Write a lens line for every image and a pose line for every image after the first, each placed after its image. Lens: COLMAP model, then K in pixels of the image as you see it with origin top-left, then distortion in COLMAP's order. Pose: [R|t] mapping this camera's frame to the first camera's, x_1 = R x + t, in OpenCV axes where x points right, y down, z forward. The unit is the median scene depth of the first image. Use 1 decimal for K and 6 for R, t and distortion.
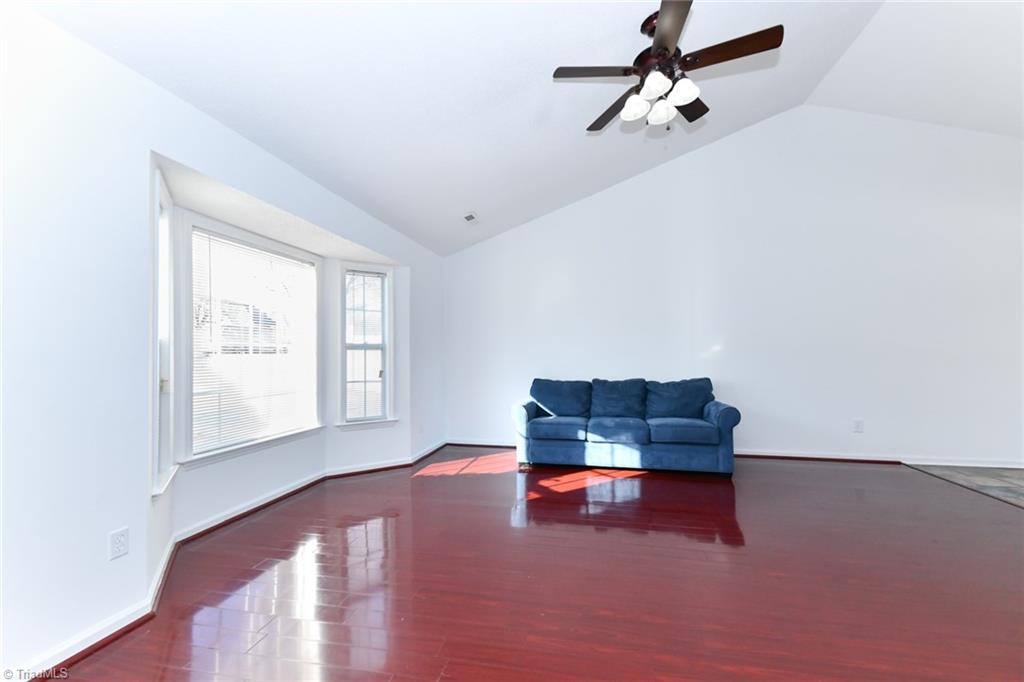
lens RADIAL K [[404.9, 0, 510.9], [0, 404.9, 344.3], [0, 0, 1]] dist [0.011457, 0.000332]
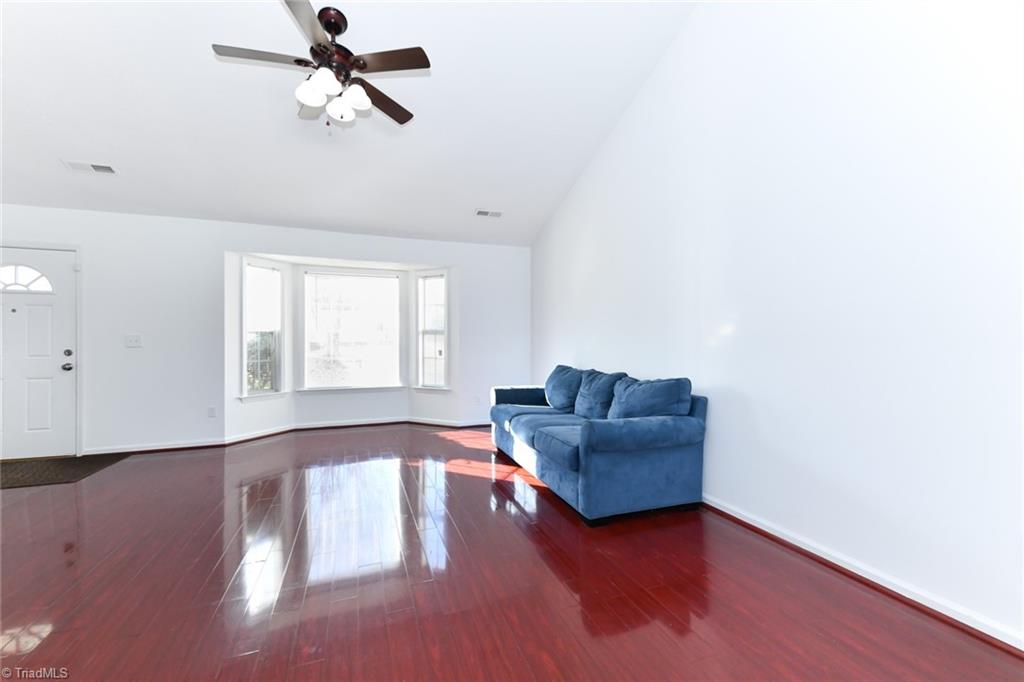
lens RADIAL K [[404.9, 0, 515.4], [0, 404.9, 341.5], [0, 0, 1]] dist [0.011457, 0.000332]
pose [[0.558907, 0.013453, -0.829121, 1.002593], [0.015017, 0.999540, 0.026341, 0.007103], [0.829094, -0.027173, 0.558448, 0.534813]]
